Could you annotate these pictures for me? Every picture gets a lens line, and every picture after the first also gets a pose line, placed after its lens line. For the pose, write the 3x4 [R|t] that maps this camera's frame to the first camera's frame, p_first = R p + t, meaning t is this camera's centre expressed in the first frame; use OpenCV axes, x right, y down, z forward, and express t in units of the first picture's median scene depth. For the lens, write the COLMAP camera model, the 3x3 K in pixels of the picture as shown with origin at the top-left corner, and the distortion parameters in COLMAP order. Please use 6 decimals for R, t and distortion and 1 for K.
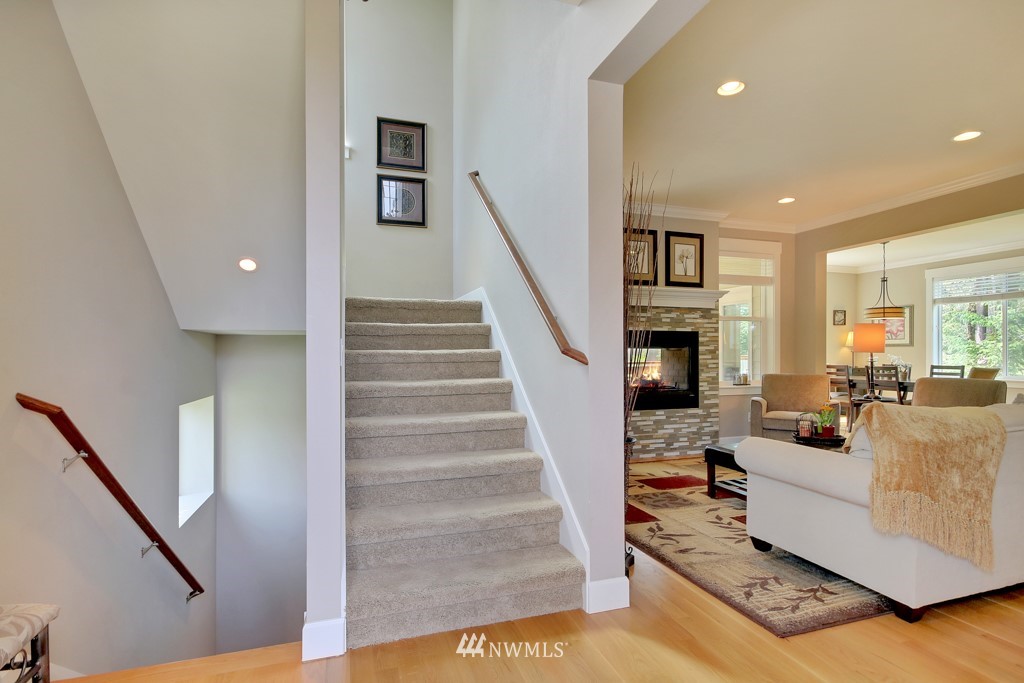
lens RADIAL K [[484.0, 0, 507.1], [0, 484.0, 352.6], [0, 0, 1]] dist [0.001356, -0.001969]
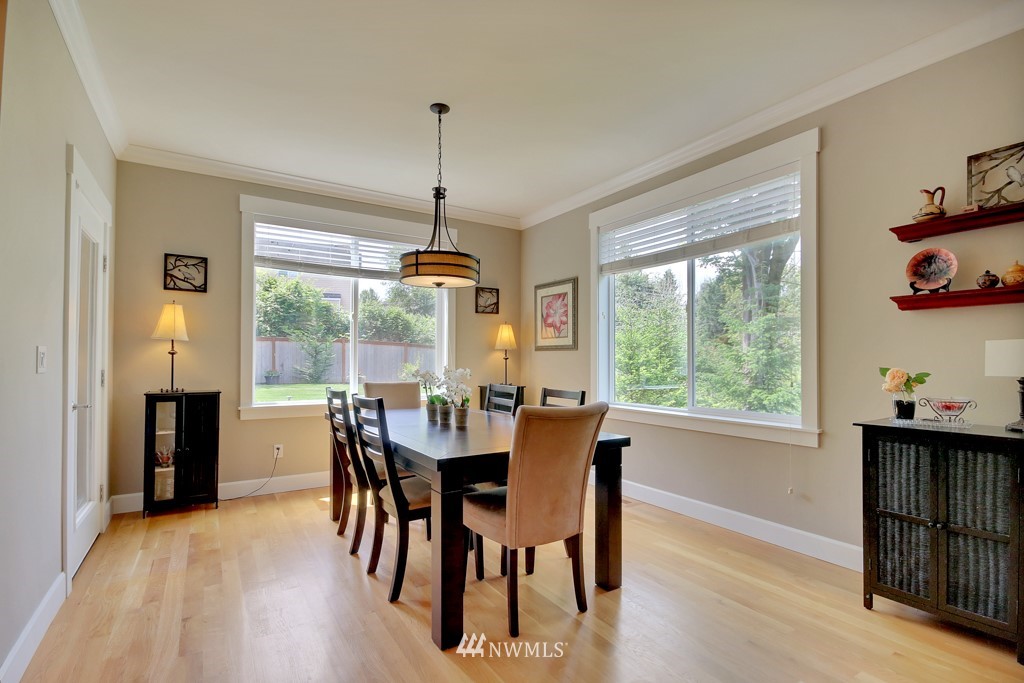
lens RADIAL K [[484.0, 0, 507.1], [0, 484.0, 352.6], [0, 0, 1]] dist [0.001356, -0.001969]
pose [[0.961947, 0.004848, 0.273193, 0.596110], [-0.000646, 0.999880, -0.015467, -0.001011], [-0.273235, 0.014701, 0.961835, 0.471214]]
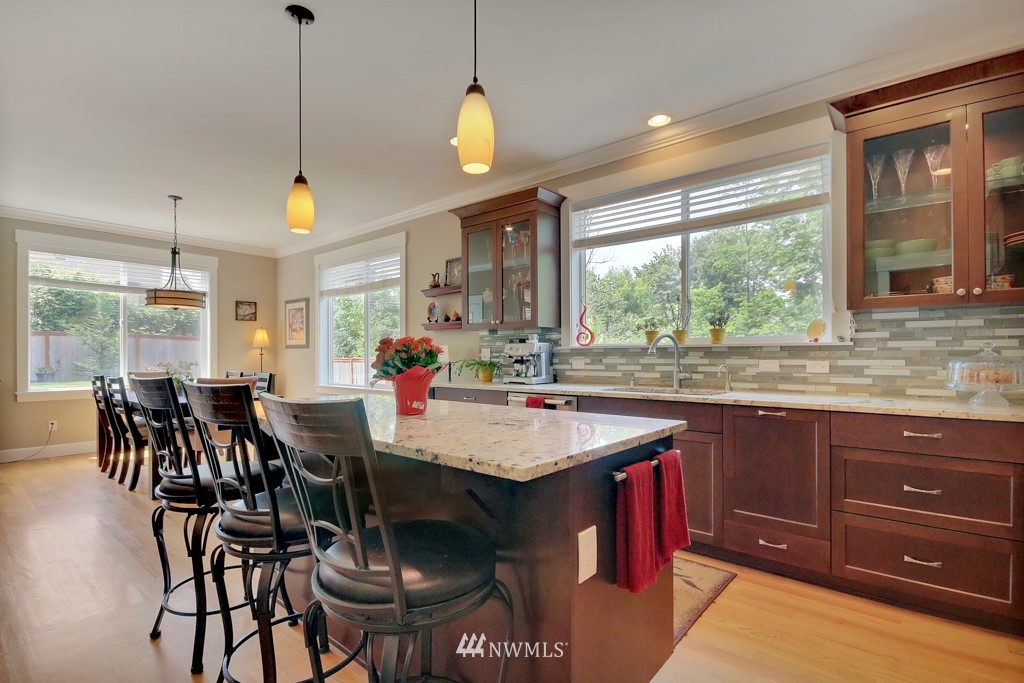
lens RADIAL K [[484.0, 0, 507.1], [0, 484.0, 352.6], [0, 0, 1]] dist [0.001356, -0.001969]
pose [[0.832323, -0.000718, 0.554290, 0.654181], [0.003517, 0.999986, -0.003987, -0.001197], [-0.554279, 0.005268, 0.832314, 0.136580]]
